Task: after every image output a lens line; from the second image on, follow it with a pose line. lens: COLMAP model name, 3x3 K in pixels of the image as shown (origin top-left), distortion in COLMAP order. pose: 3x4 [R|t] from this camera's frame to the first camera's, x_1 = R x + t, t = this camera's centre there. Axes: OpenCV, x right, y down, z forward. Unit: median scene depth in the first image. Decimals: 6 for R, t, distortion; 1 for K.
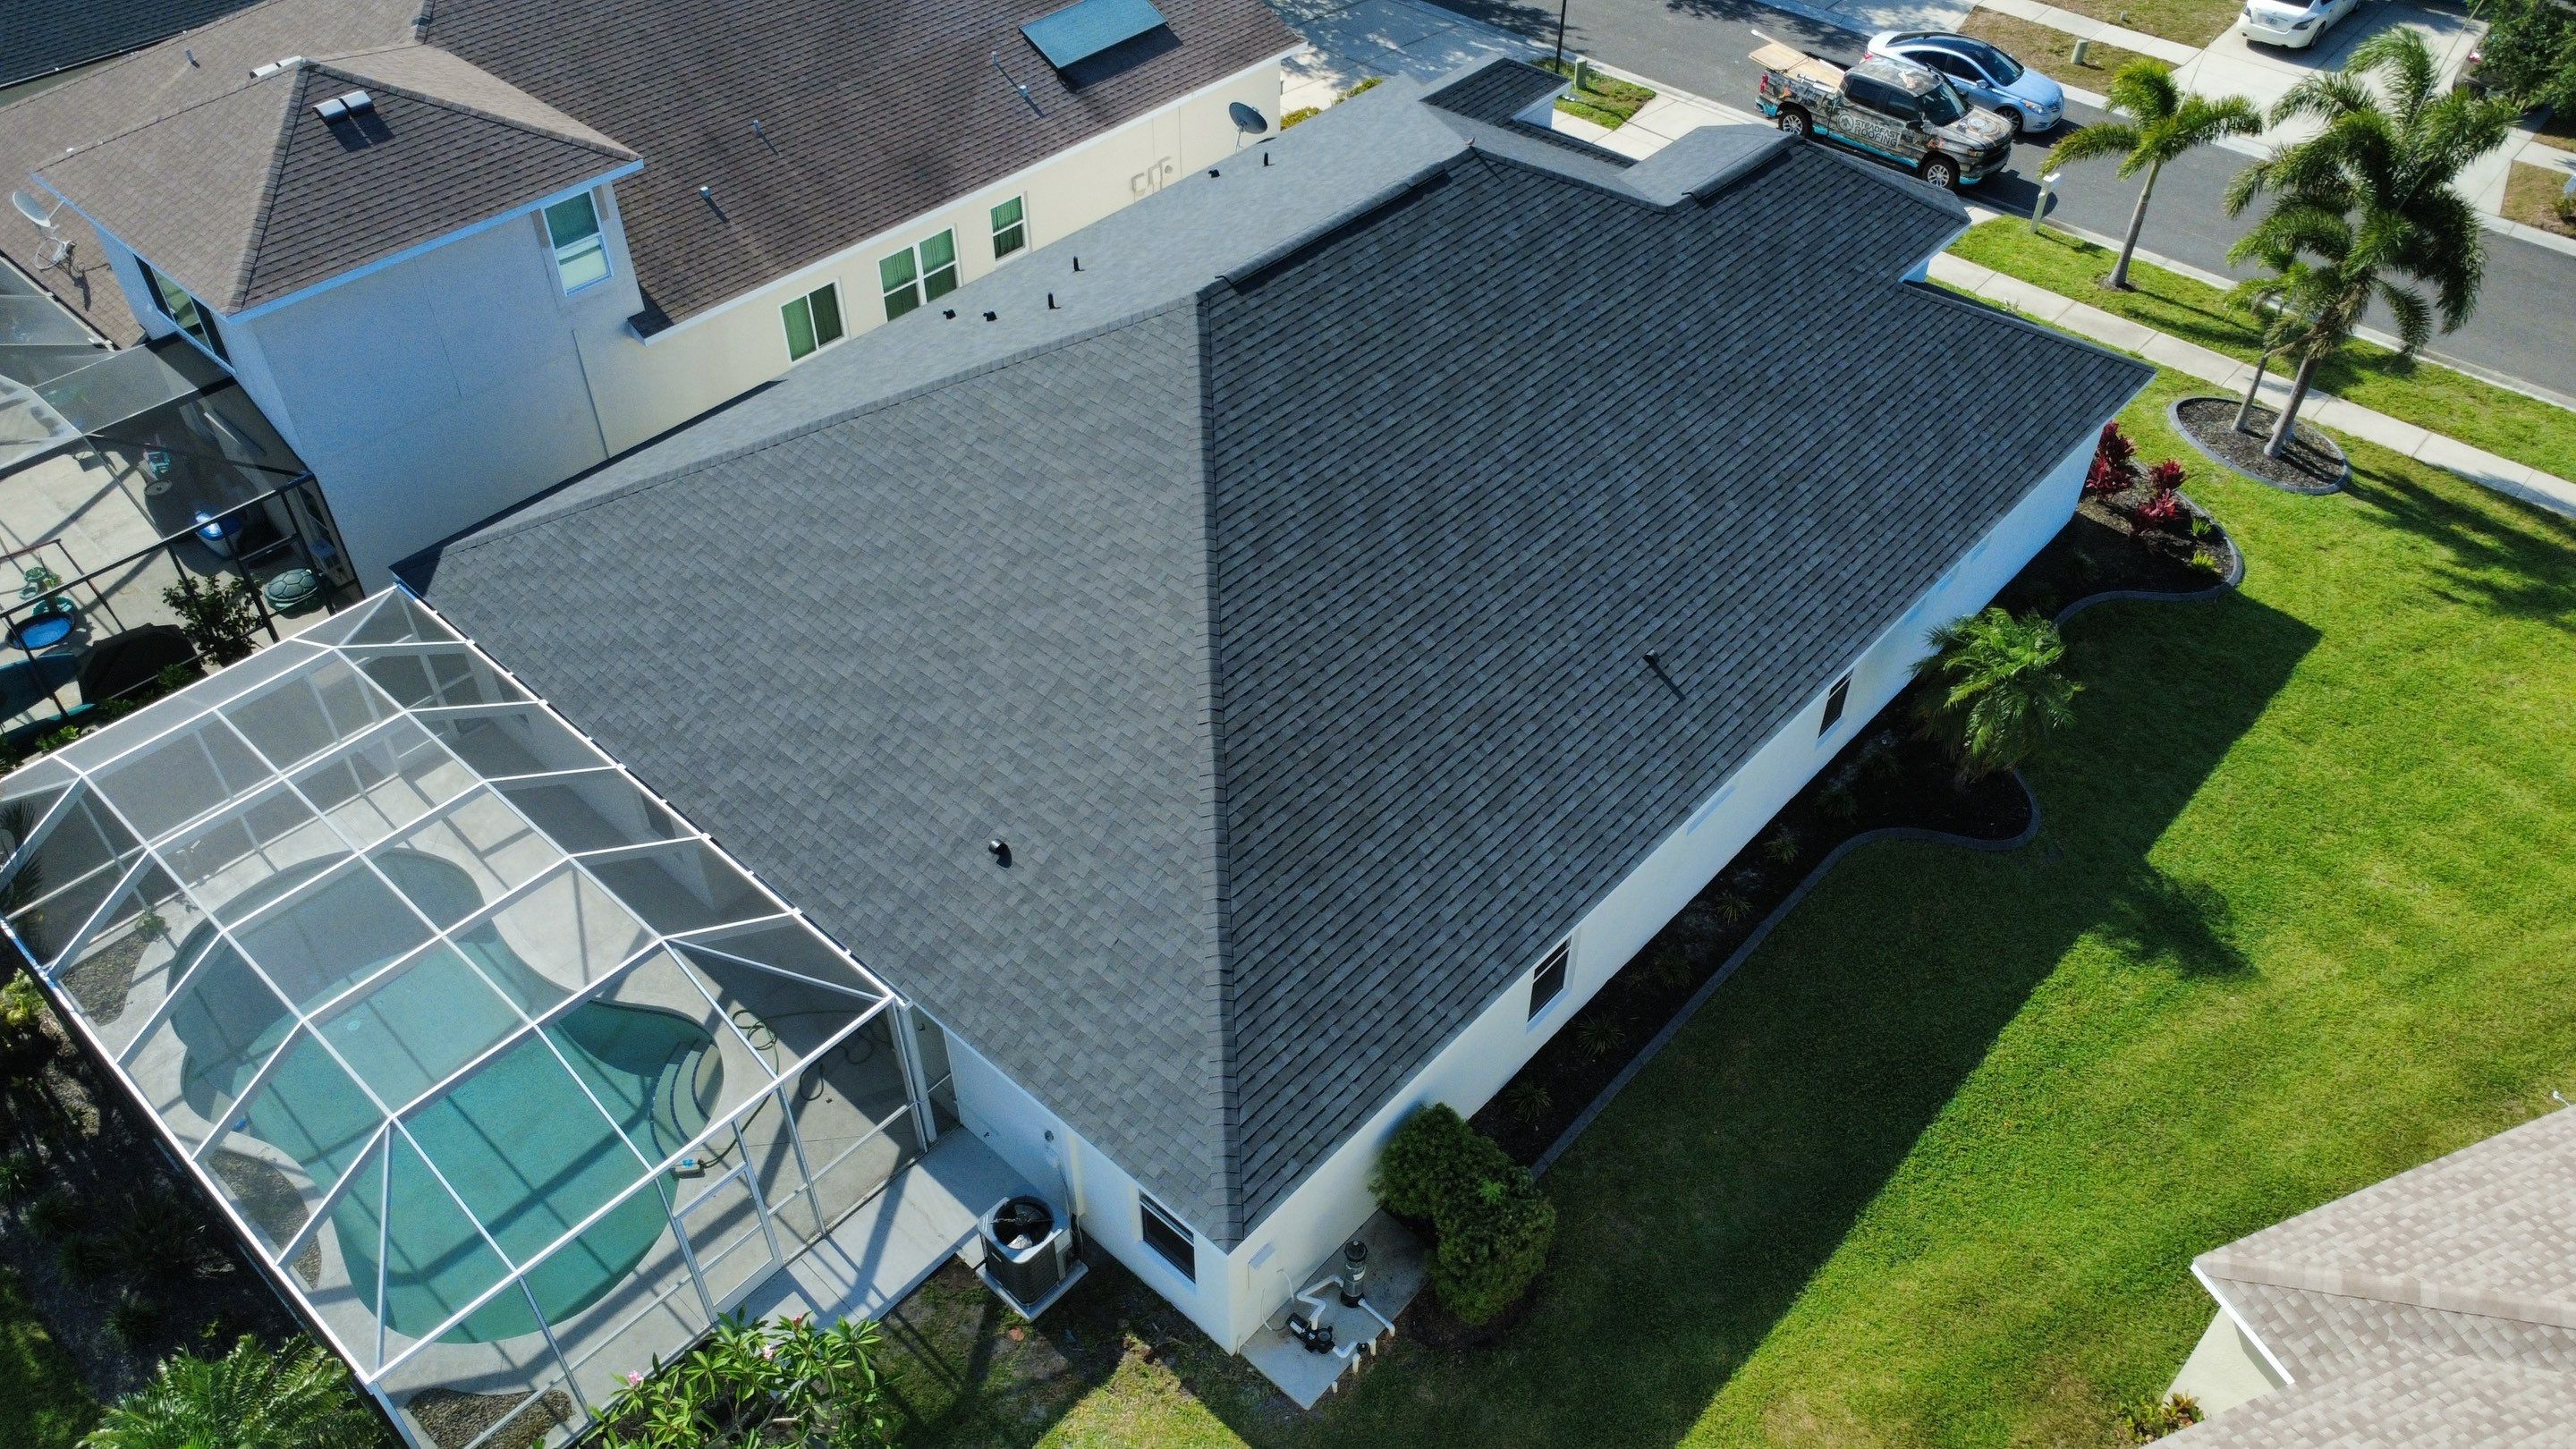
lens RADIAL K [[1870.7, 0, 1288.1], [0, 1870.7, 722.2], [0, 0, 1]] dist [-0.003747, 0.006541]
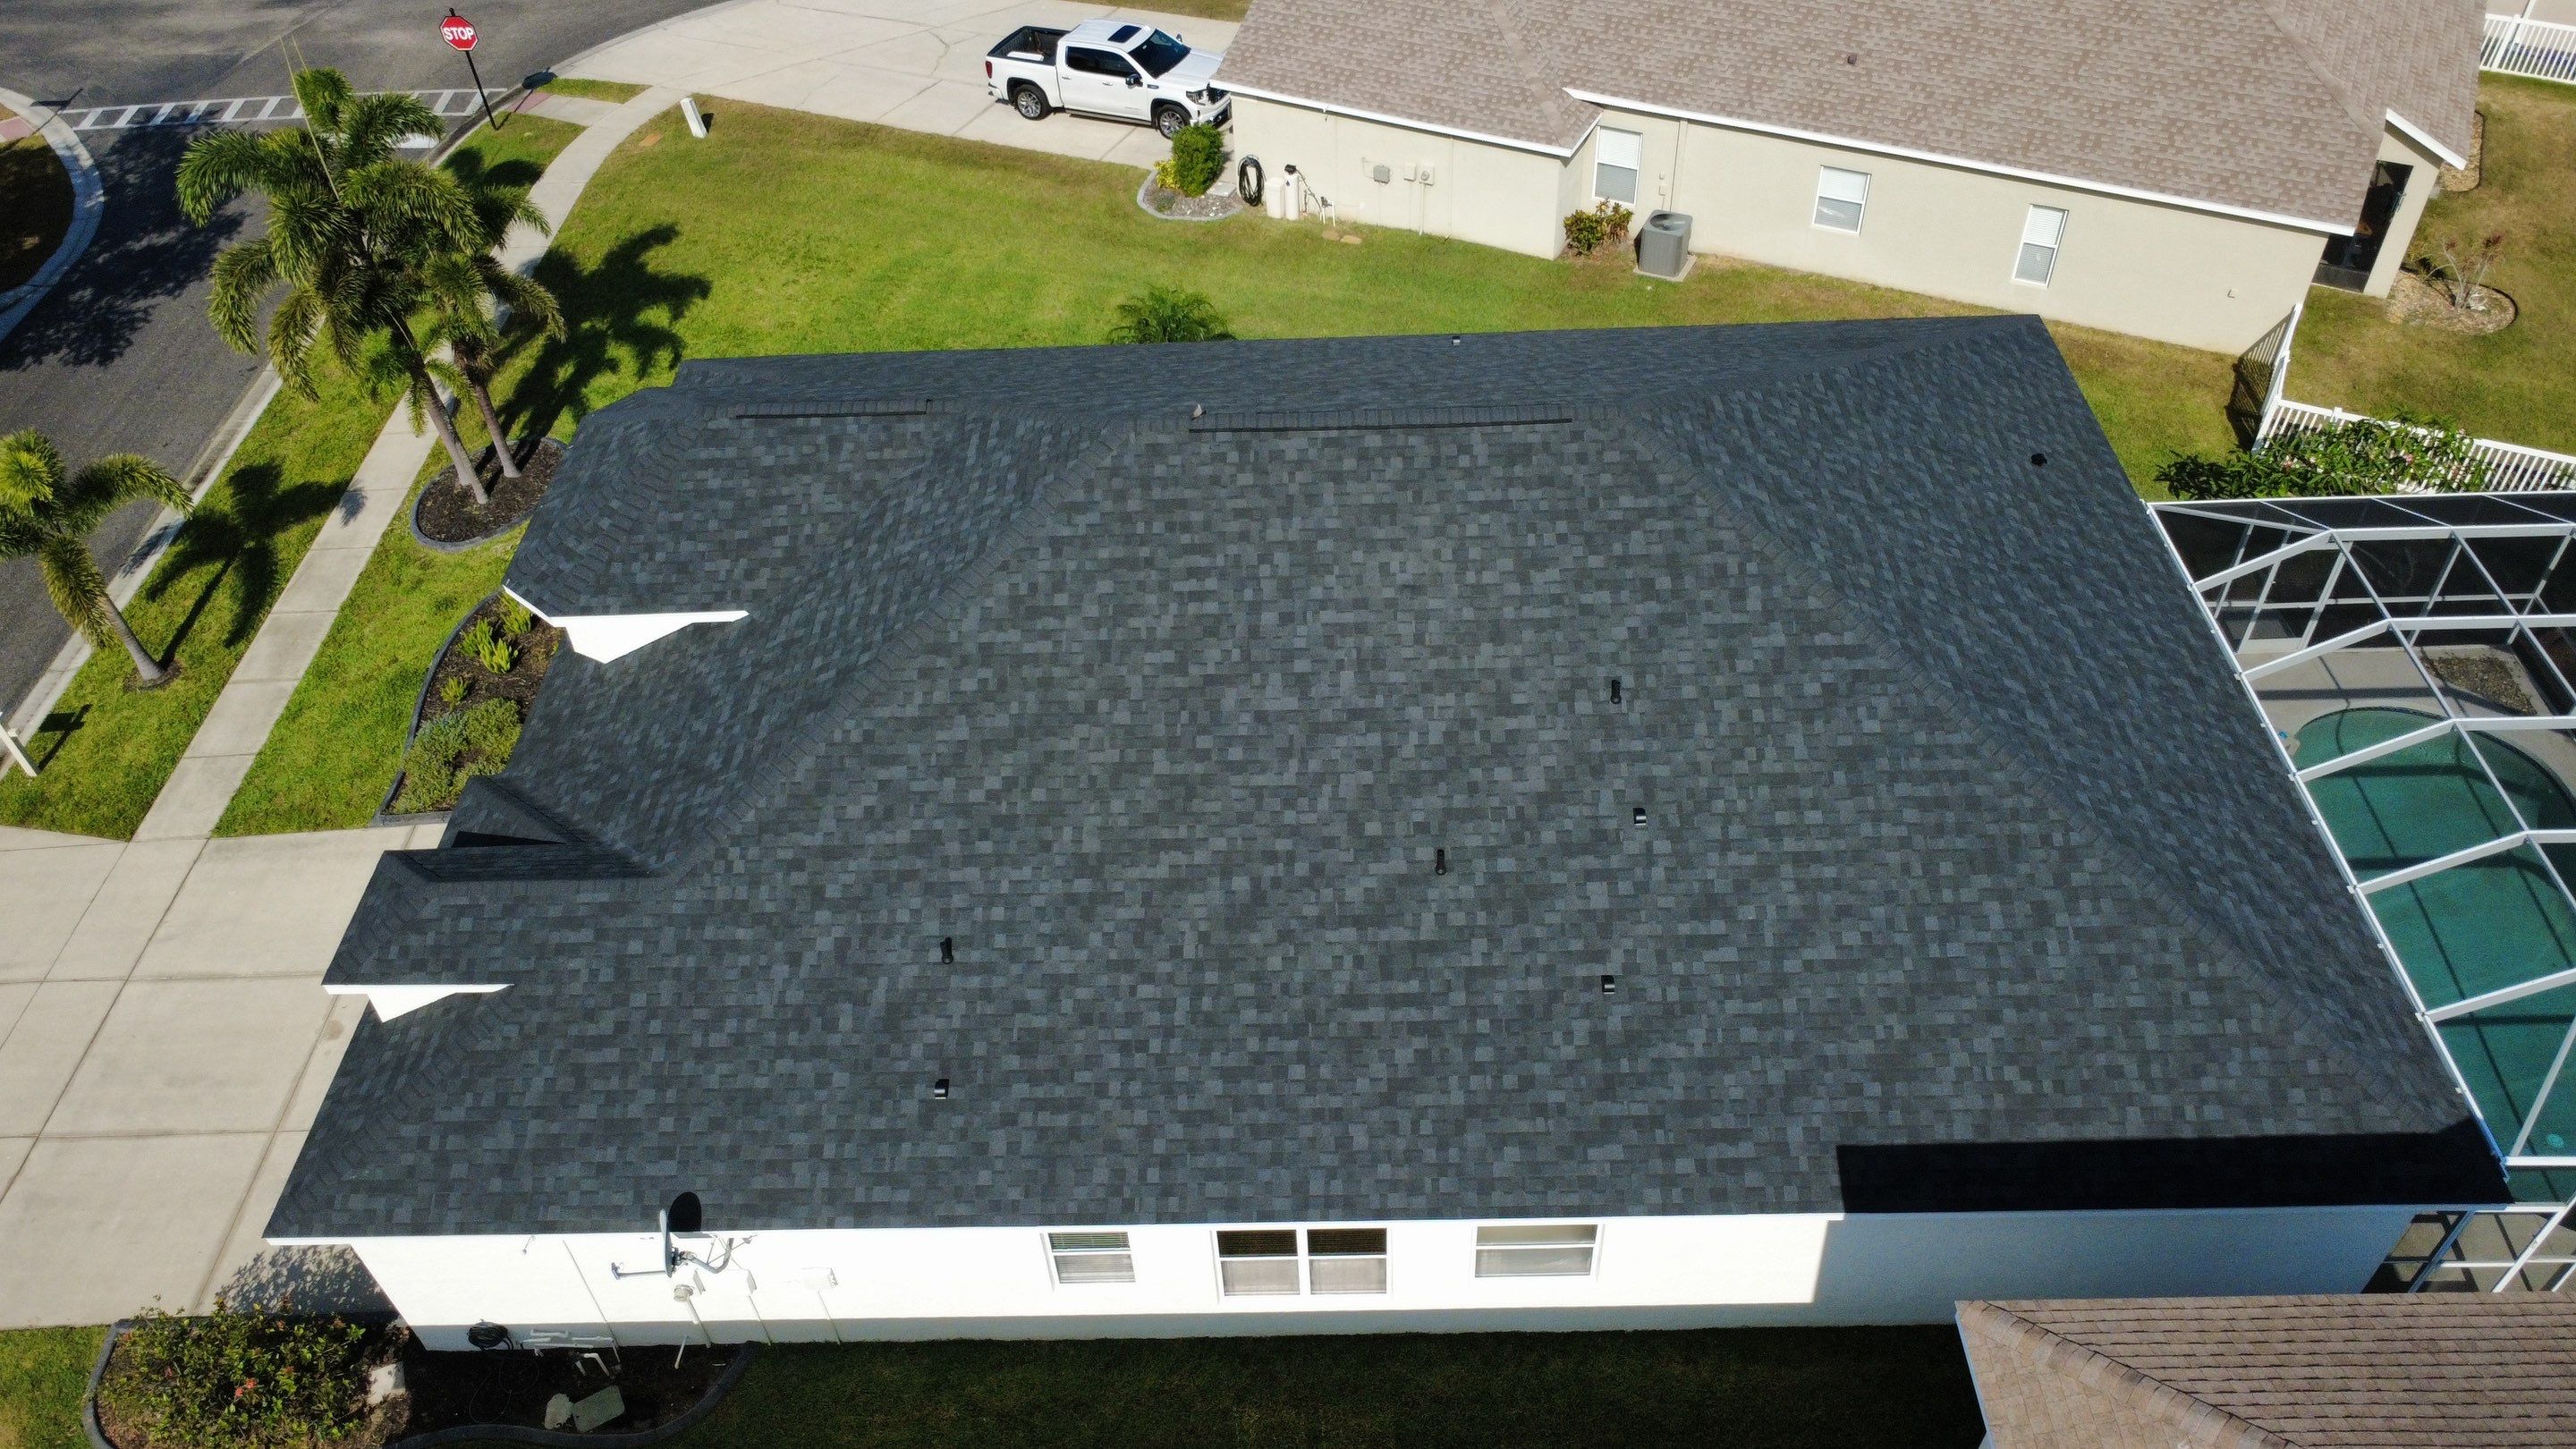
lens RADIAL K [[1870.7, 0, 1282.4], [0, 1870.7, 725.1], [0, 0, 1]] dist [-0.003747, 0.006541]
pose [[-0.666424, -0.500232, 0.552853, -0.450190], [0.529876, 0.203882, 0.823203, -0.893337], [-0.524510, 0.841546, 0.129189, 0.955886]]
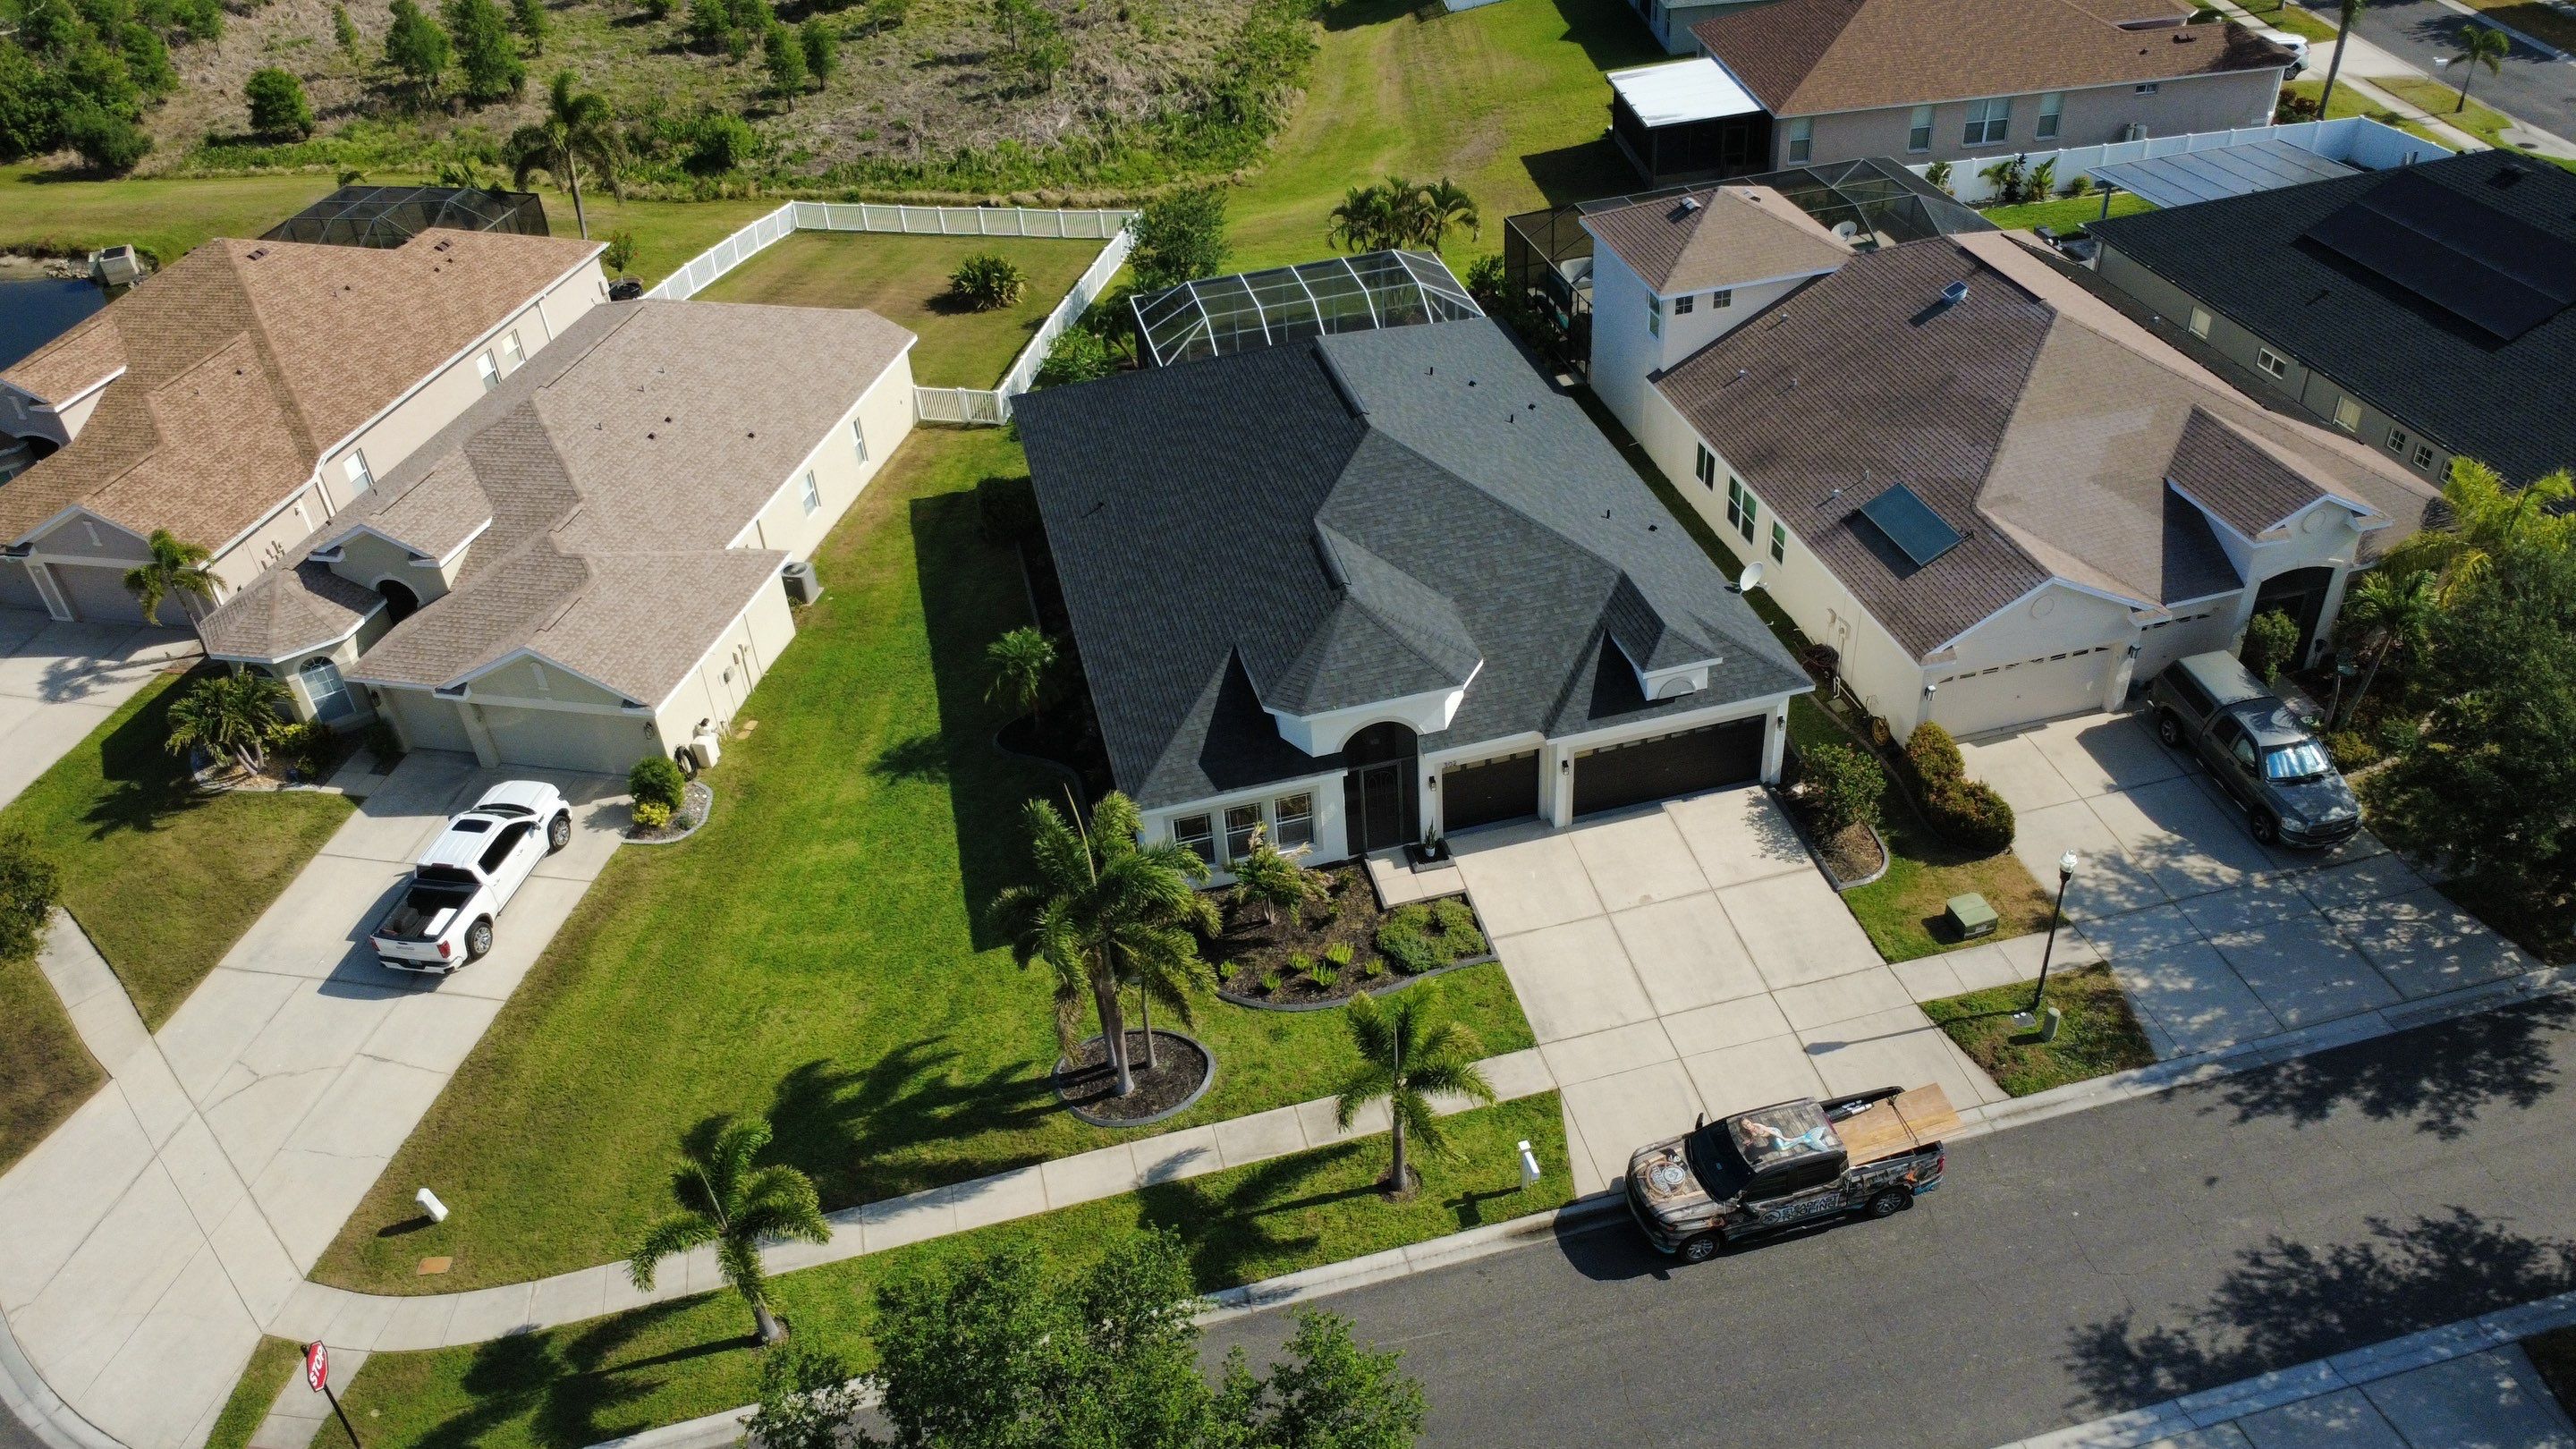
lens RADIAL K [[1870.7, 0, 1283.6], [0, 1870.7, 719.7], [0, 0, 1]] dist [-0.003747, 0.006541]
pose [[-0.563606, 0.510065, -0.649756, 1.378898], [-0.508579, 0.405562, 0.759518, -1.443339], [0.650919, 0.758521, 0.030832, 1.083032]]
